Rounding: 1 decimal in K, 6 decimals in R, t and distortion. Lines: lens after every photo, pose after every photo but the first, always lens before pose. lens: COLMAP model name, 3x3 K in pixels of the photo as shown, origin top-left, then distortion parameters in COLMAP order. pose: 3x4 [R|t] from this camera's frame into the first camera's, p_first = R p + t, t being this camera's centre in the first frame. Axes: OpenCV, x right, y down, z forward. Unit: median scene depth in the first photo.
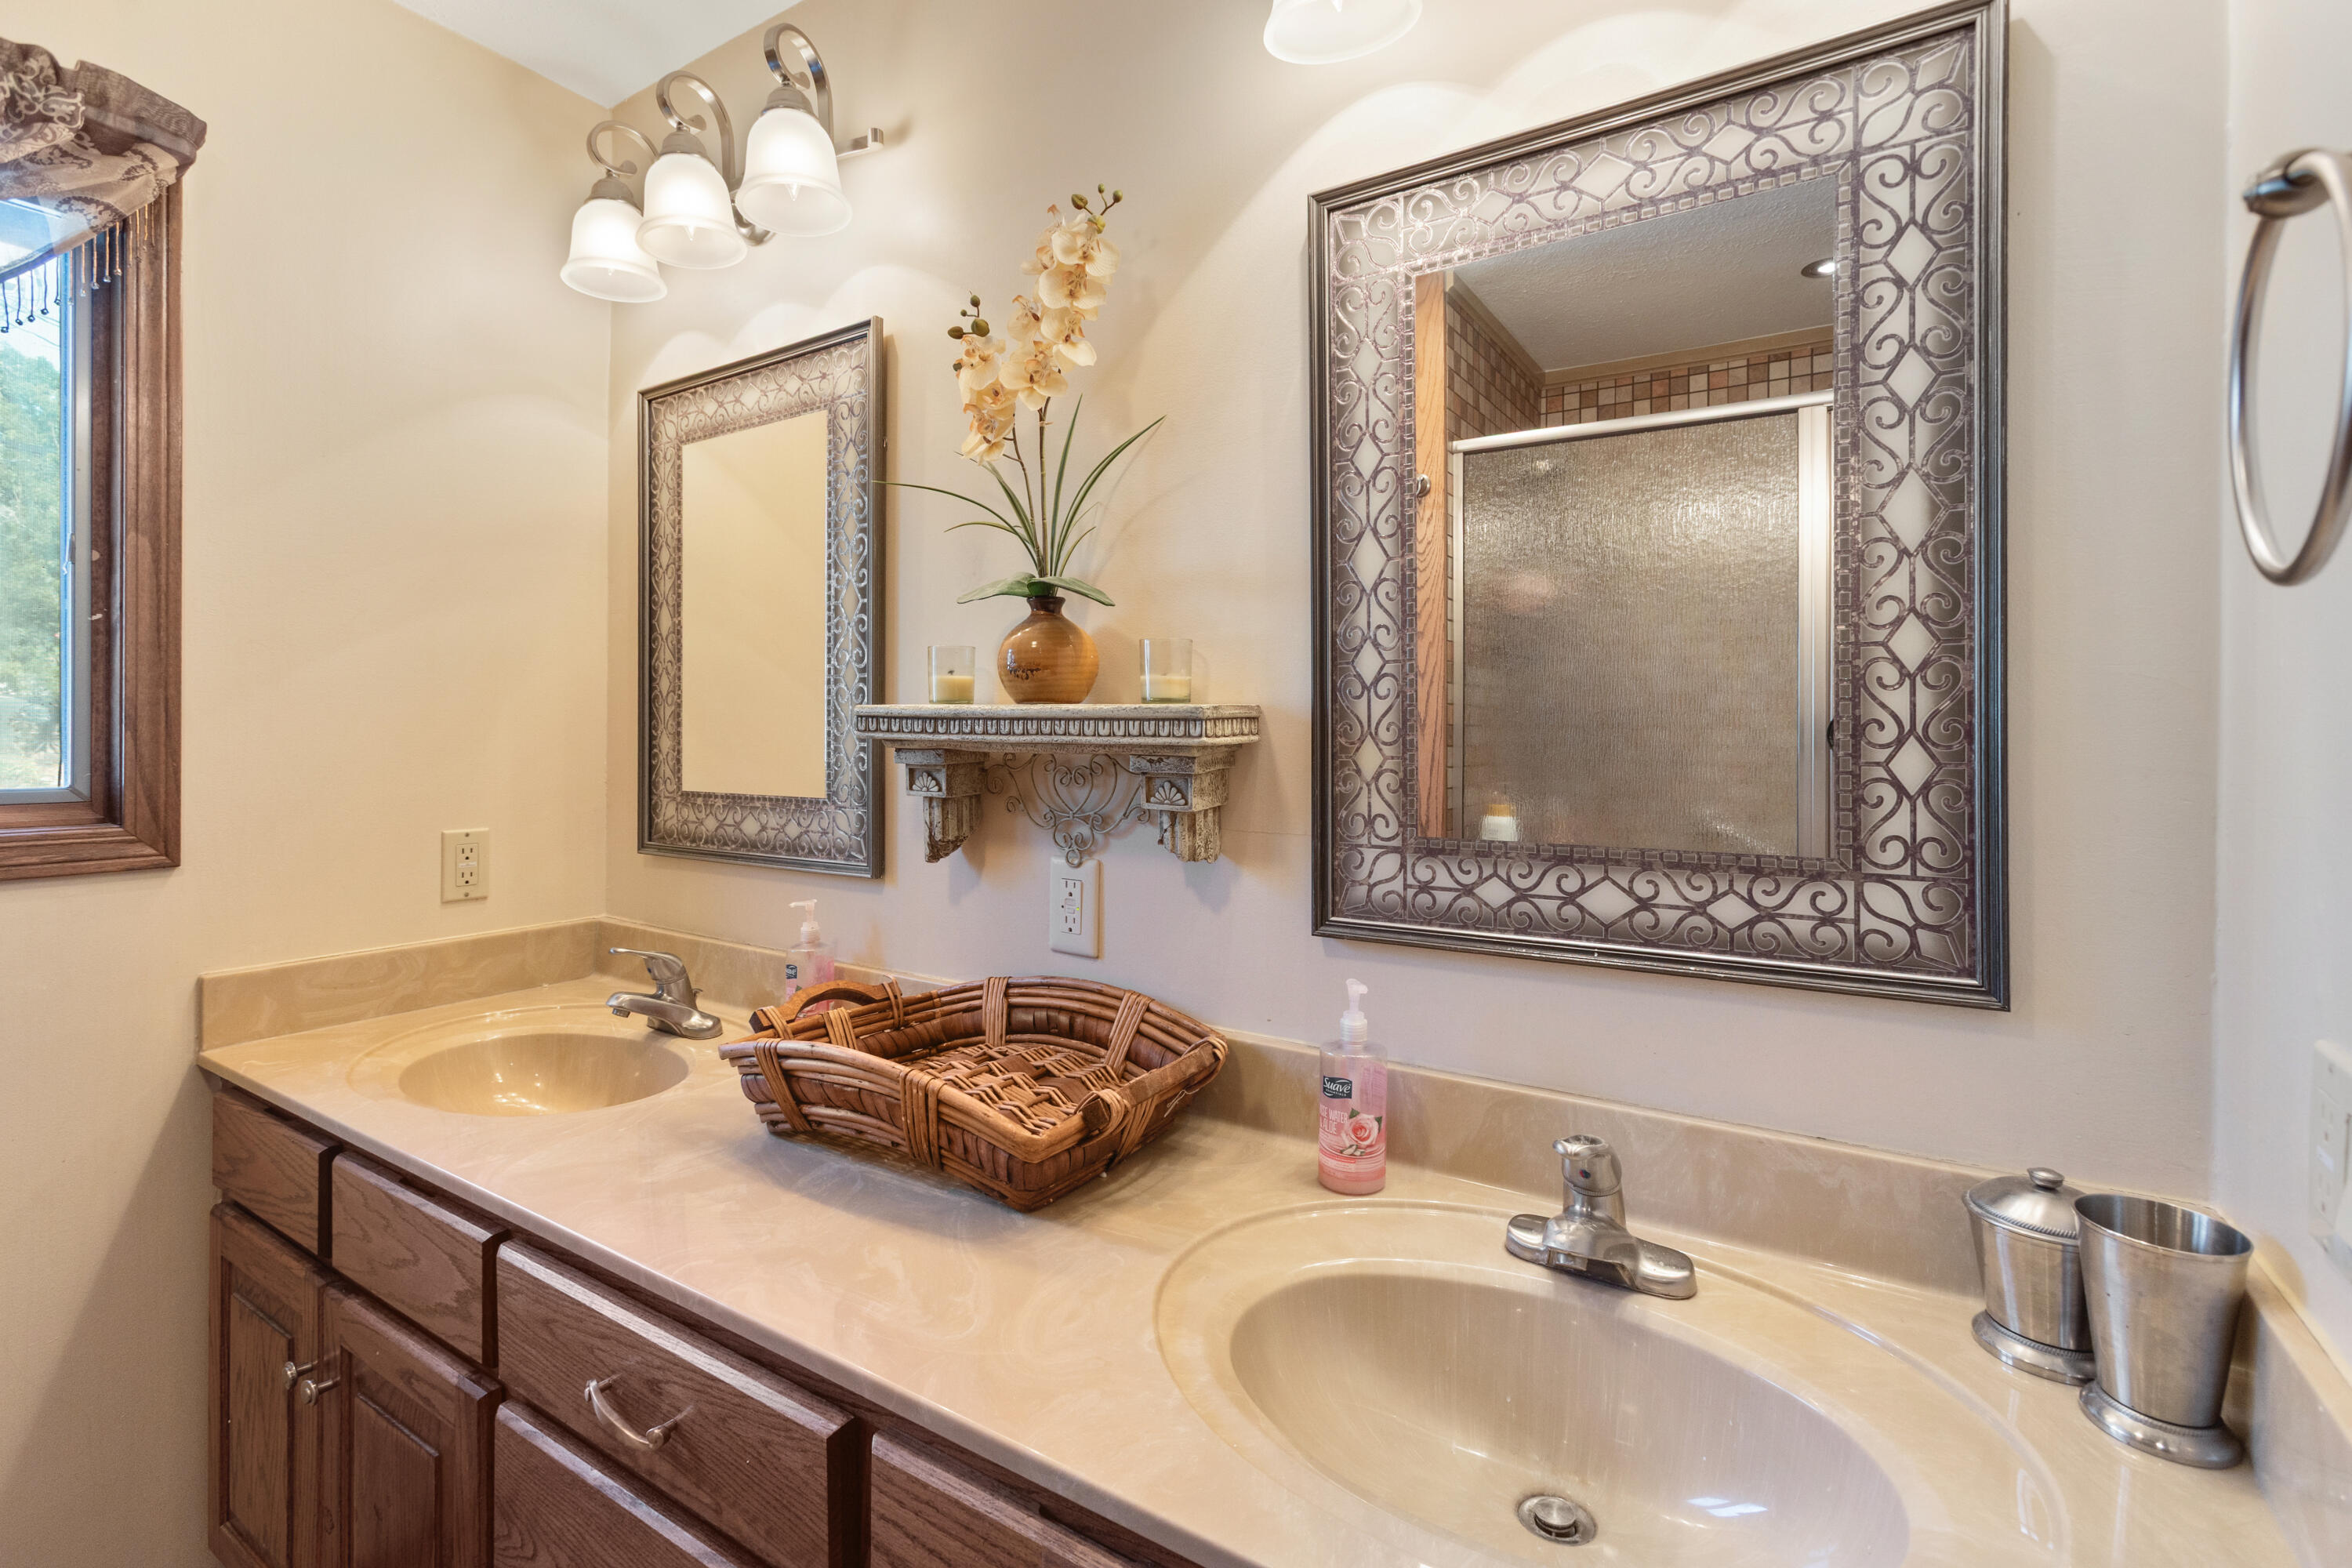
lens RADIAL K [[1109.6, 0, 1199.6], [0, 1109.6, 717.3], [0, 0, 1]] dist [-0.003752, 0.011225]
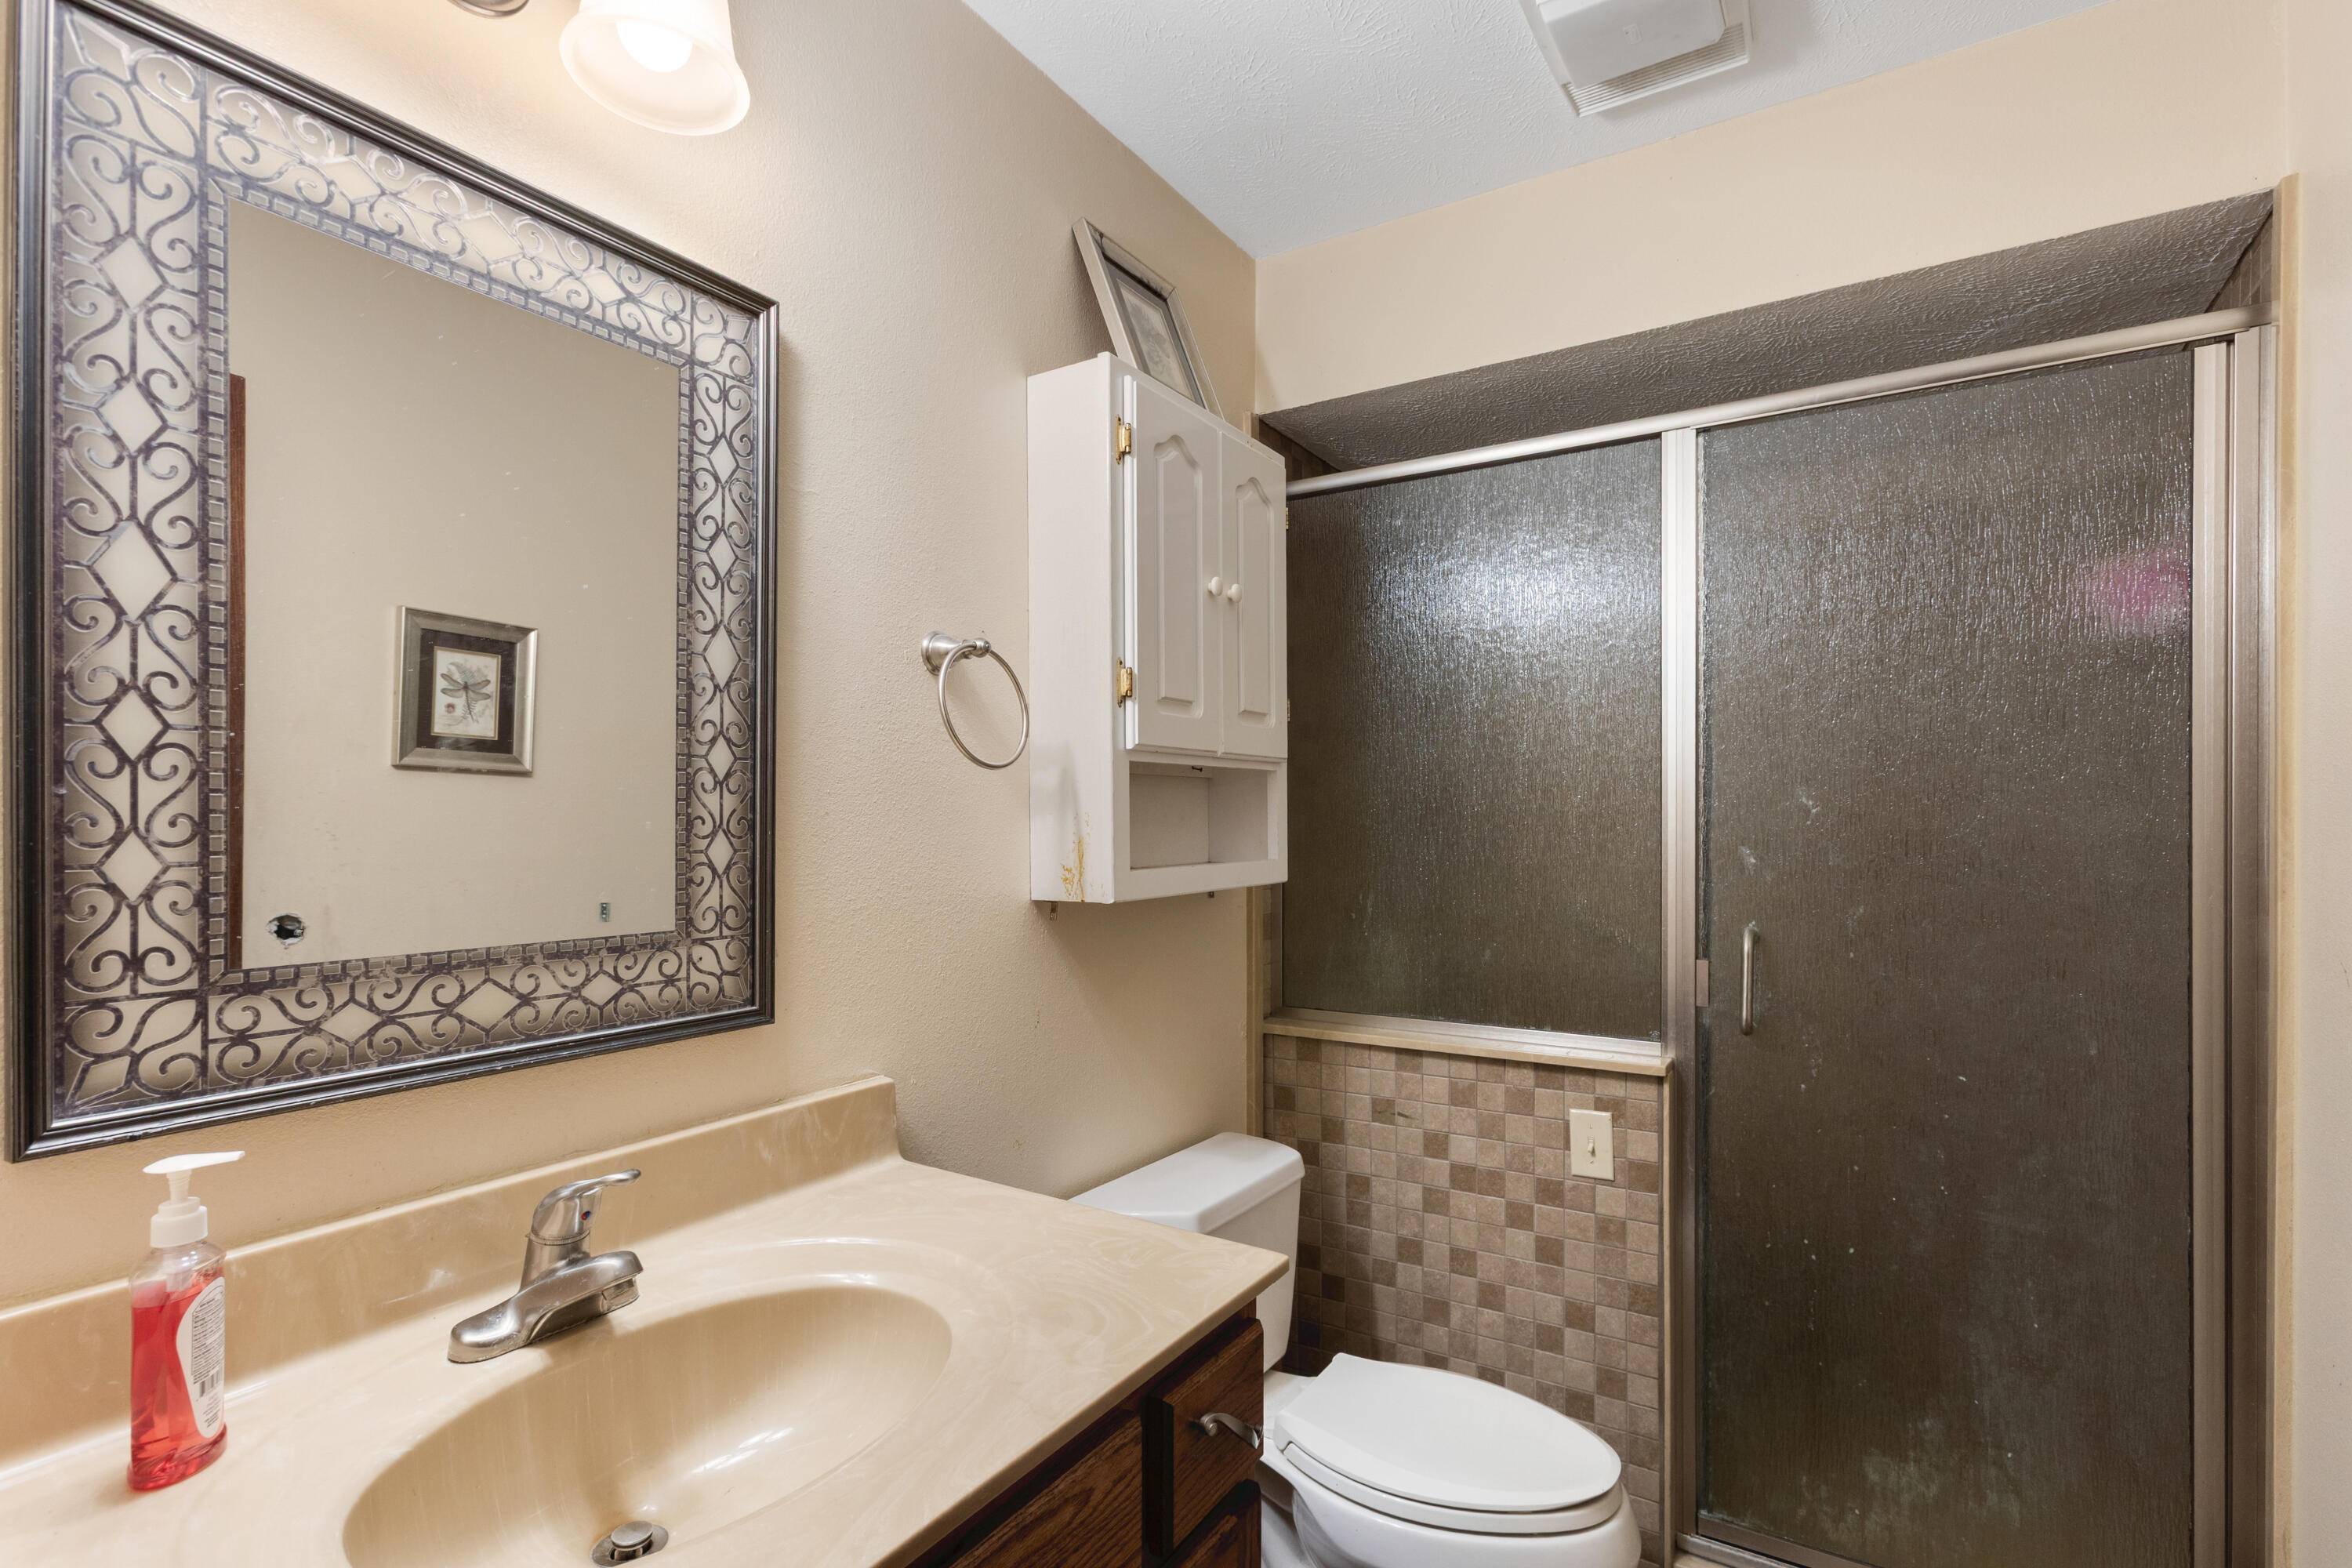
lens RADIAL K [[1109.6, 0, 1261.0], [0, 1109.6, 830.1], [0, 0, 1]] dist [-0.003752, 0.011225]
pose [[-0.063915, -0.004536, 0.997945, -0.660240], [-0.009804, 0.999944, 0.003918, 0.006042], [-0.997907, -0.009534, -0.063956, 0.421043]]
